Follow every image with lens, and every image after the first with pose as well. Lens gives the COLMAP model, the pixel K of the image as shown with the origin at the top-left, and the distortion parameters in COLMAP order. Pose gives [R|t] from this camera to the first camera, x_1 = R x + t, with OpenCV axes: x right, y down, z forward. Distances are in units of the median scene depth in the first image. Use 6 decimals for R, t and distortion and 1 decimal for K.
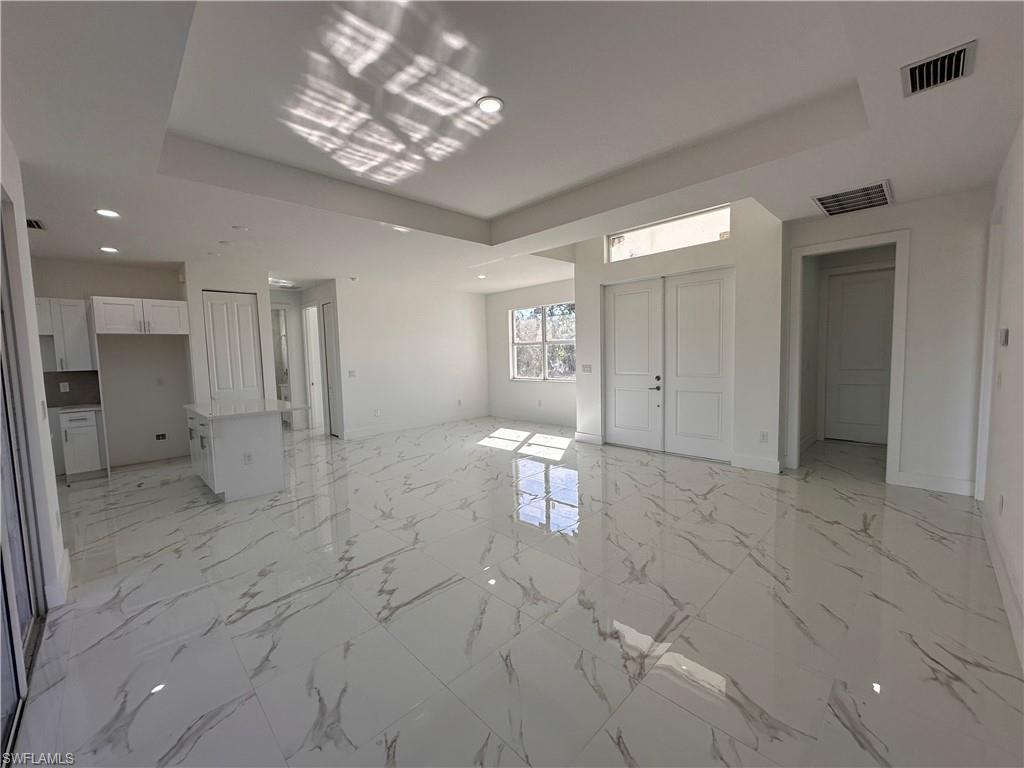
lens RADIAL K [[409.6, 0, 510.3], [0, 409.6, 374.8], [0, 0, 1]] dist [0.019543, 0.000133]
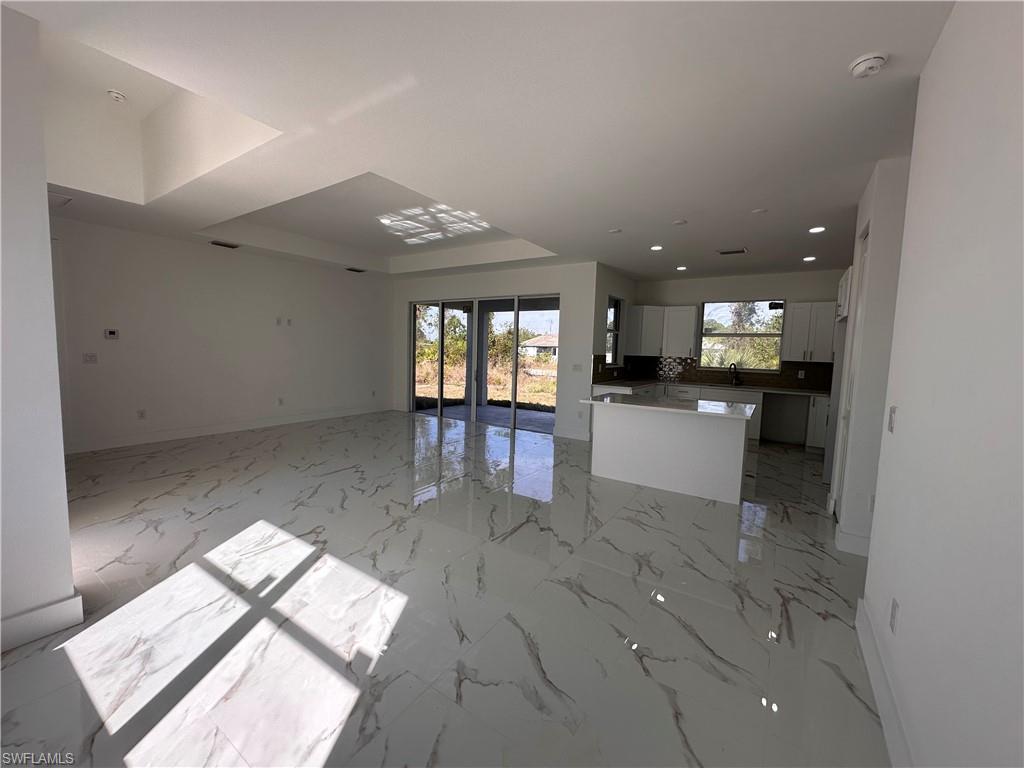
lens RADIAL K [[409.8, 0, 511.7], [0, 409.8, 384.8], [0, 0, 1]] dist [-0.002637, 0.000484]
pose [[-0.978813, 0.018252, -0.203939, -0.195555], [-0.012632, 0.988738, 0.149120, -0.132408], [0.204364, 0.148537, -0.967560, 2.596620]]
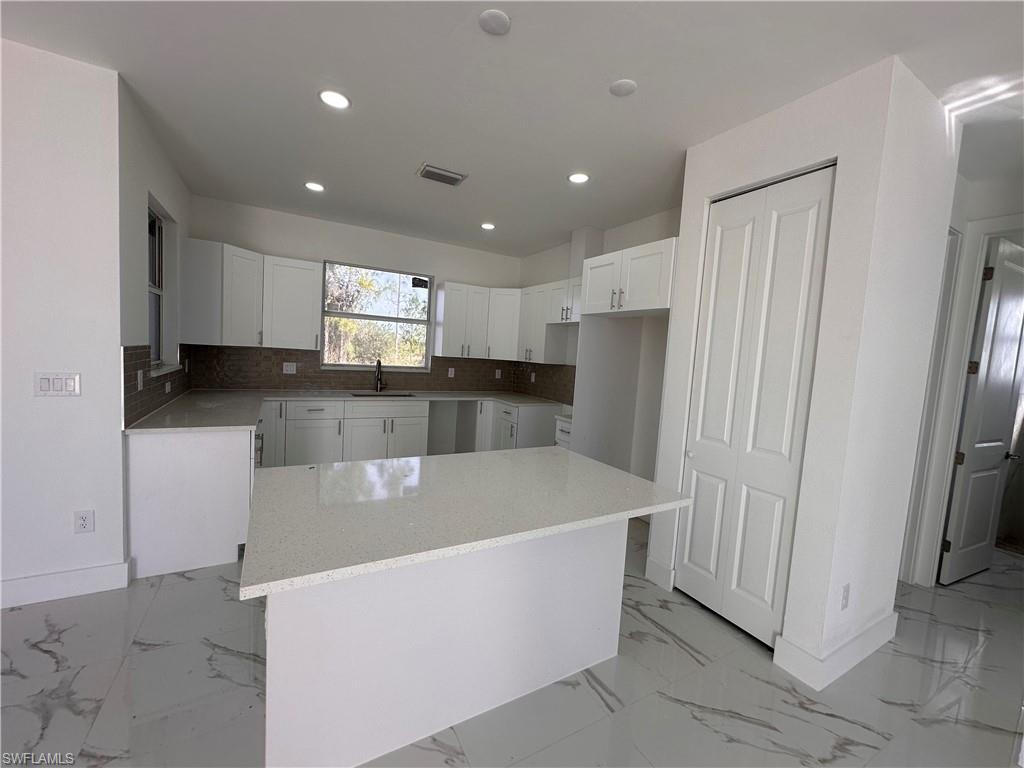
lens RADIAL K [[409.8, 0, 511.7], [0, 409.8, 384.8], [0, 0, 1]] dist [-0.002637, 0.000484]
pose [[-0.257117, 0.089630, -0.962215, -0.469430], [-0.109581, 0.986563, 0.121179, -0.080598], [0.960147, 0.136598, -0.243841, 1.602434]]
